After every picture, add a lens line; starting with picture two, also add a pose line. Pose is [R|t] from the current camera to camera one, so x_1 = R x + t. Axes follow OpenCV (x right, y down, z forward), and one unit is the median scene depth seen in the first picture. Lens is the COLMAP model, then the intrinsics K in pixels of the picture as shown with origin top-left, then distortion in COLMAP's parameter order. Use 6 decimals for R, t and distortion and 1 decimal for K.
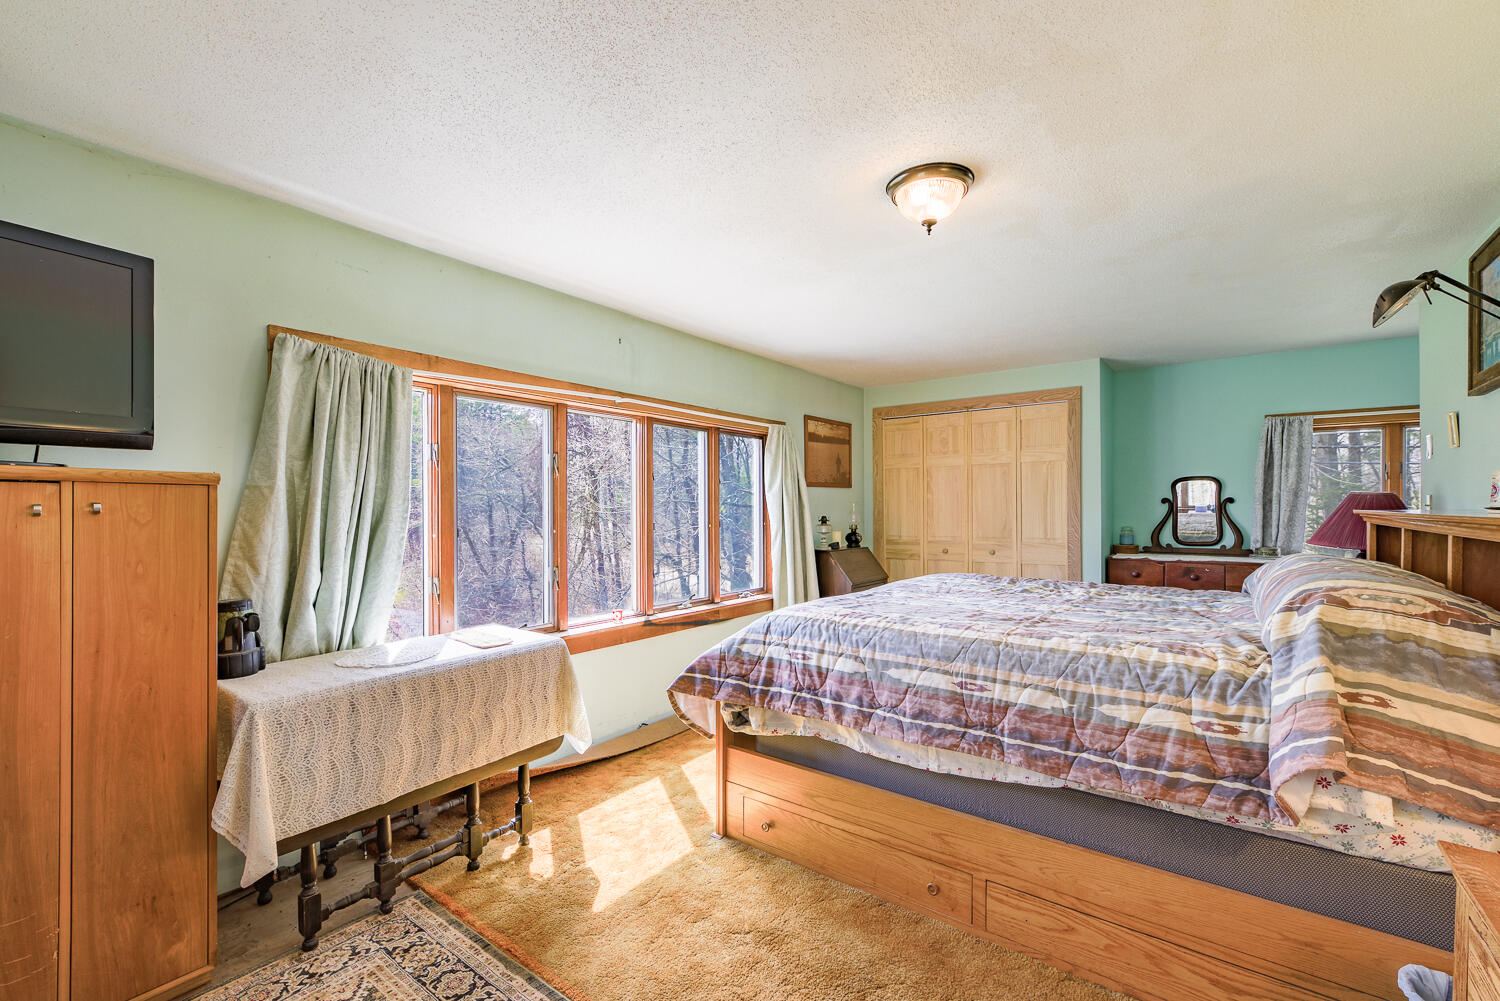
lens RADIAL K [[655.2, 0, 750.8], [0, 655.2, 508.7], [0, 0, 1]] dist [-0.001389, -0.000186]
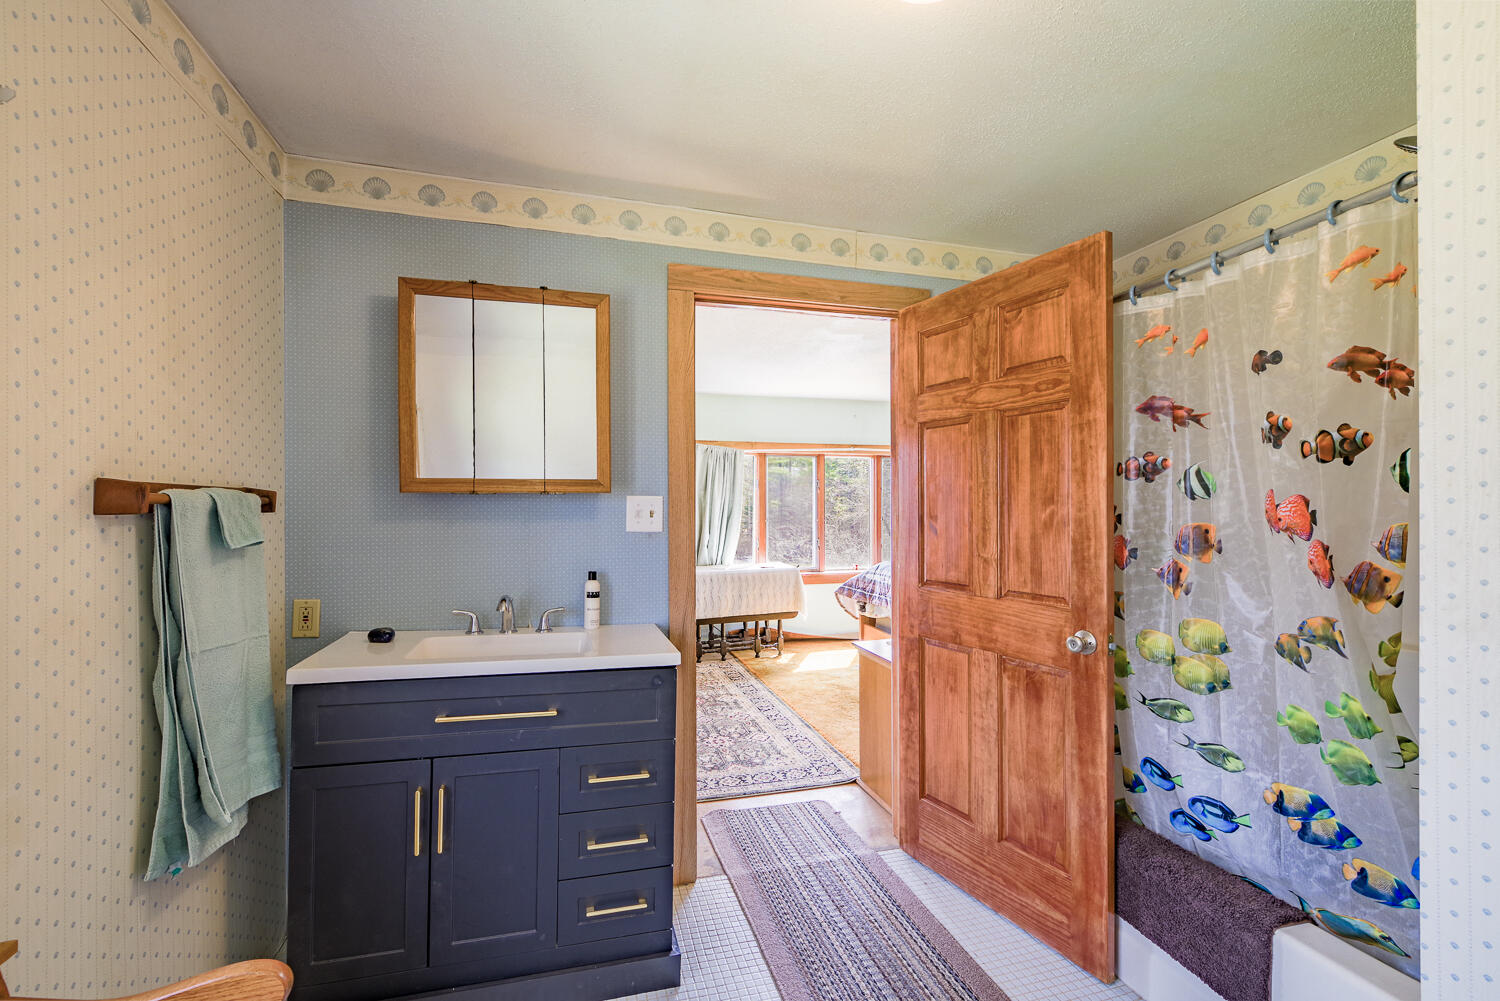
lens RADIAL K [[655.2, 0, 750.8], [0, 655.2, 508.7], [0, 0, 1]] dist [-0.001389, -0.000186]
pose [[0.792850, 0.000343, -0.609417, 1.022912], [0.002390, 0.999990, 0.003672, -0.010944], [0.609412, -0.004367, 0.792841, -0.929163]]
